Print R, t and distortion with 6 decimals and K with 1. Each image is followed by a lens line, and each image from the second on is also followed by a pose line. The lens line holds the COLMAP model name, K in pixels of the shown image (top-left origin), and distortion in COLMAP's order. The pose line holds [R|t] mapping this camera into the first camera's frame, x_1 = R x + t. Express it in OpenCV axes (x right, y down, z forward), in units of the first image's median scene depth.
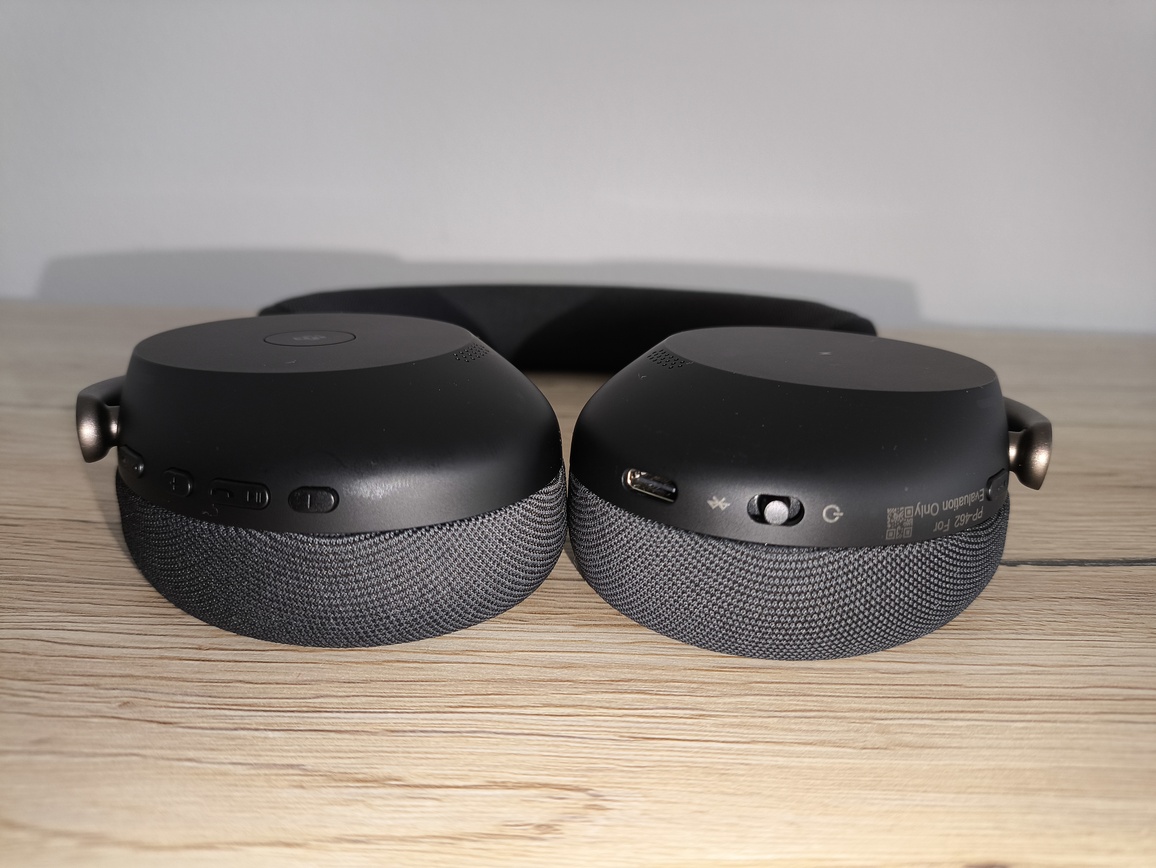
lens RADIAL K [[886.2, 0, 568.5], [0, 886.2, 434.9], [0, 0, 1]] dist [-0.020221, -0.044818]
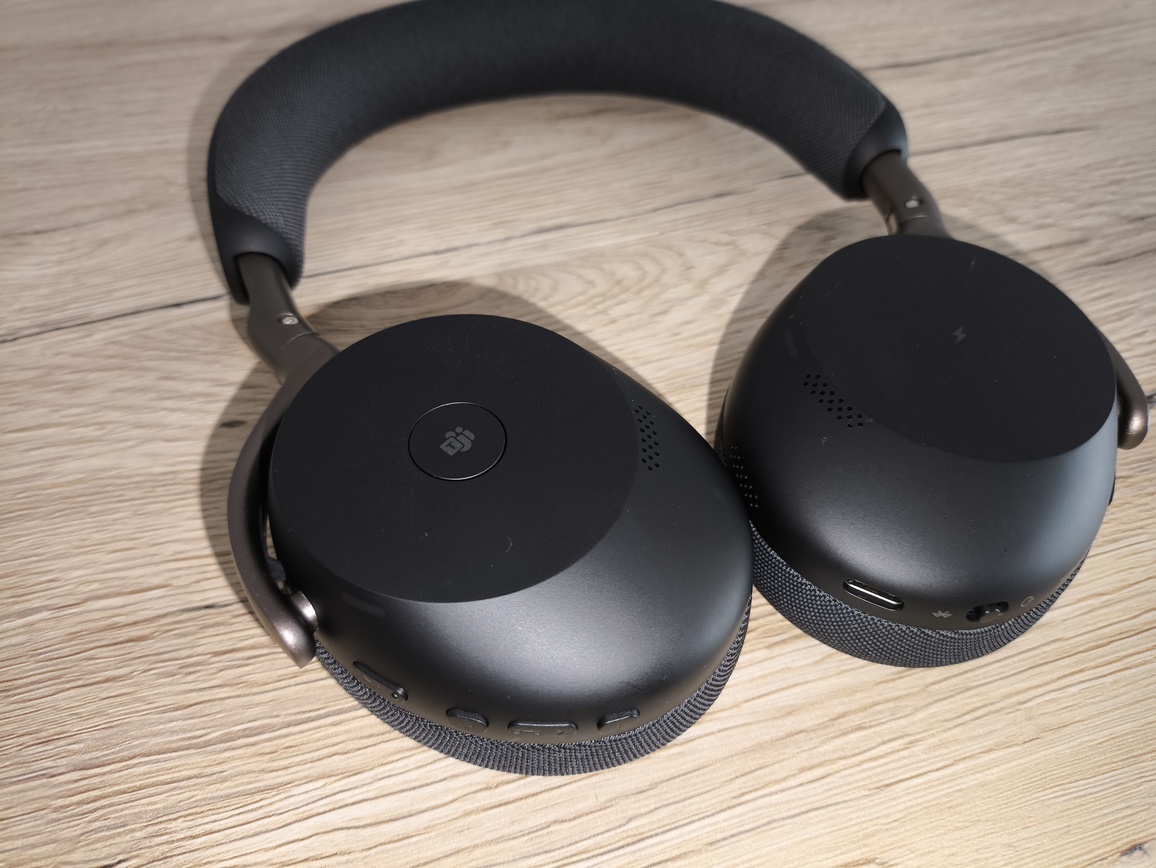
lens RADIAL K [[886.2, 0, 576.8], [0, 886.2, 435.4], [0, 0, 1]] dist [-0.020221, -0.044818]
pose [[0.955341, -0.227528, 0.188560, -0.456019], [0.075826, 0.805473, 0.587761, -0.836592], [-0.285612, -0.547215, 0.786754, 0.356263]]
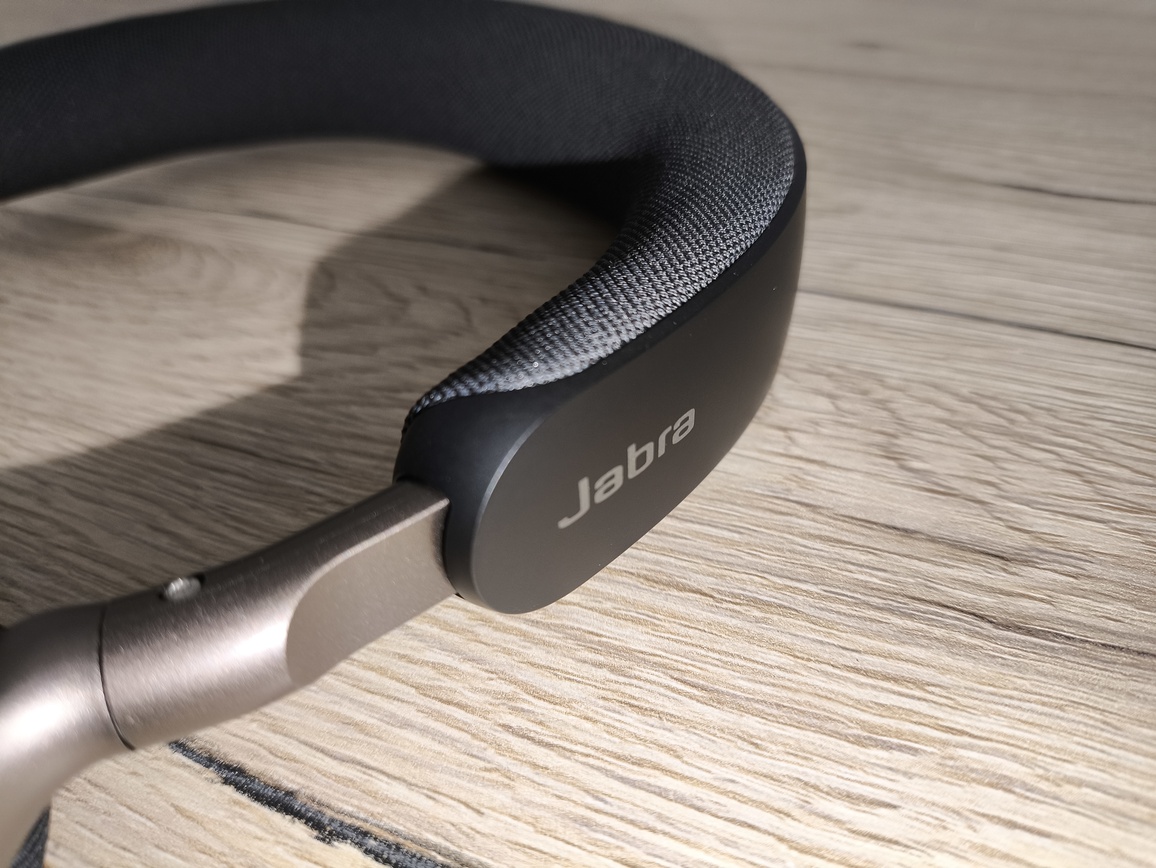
lens RADIAL K [[886.2, 0, 563.6], [0, 886.2, 446.6], [0, 0, 1]] dist [-0.020221, -0.044818]
pose [[0.903236, 0.213637, -0.372188, 1.061624], [-0.028422, 0.895155, 0.444847, -0.377187], [0.428202, -0.391224, 0.814609, 1.038120]]
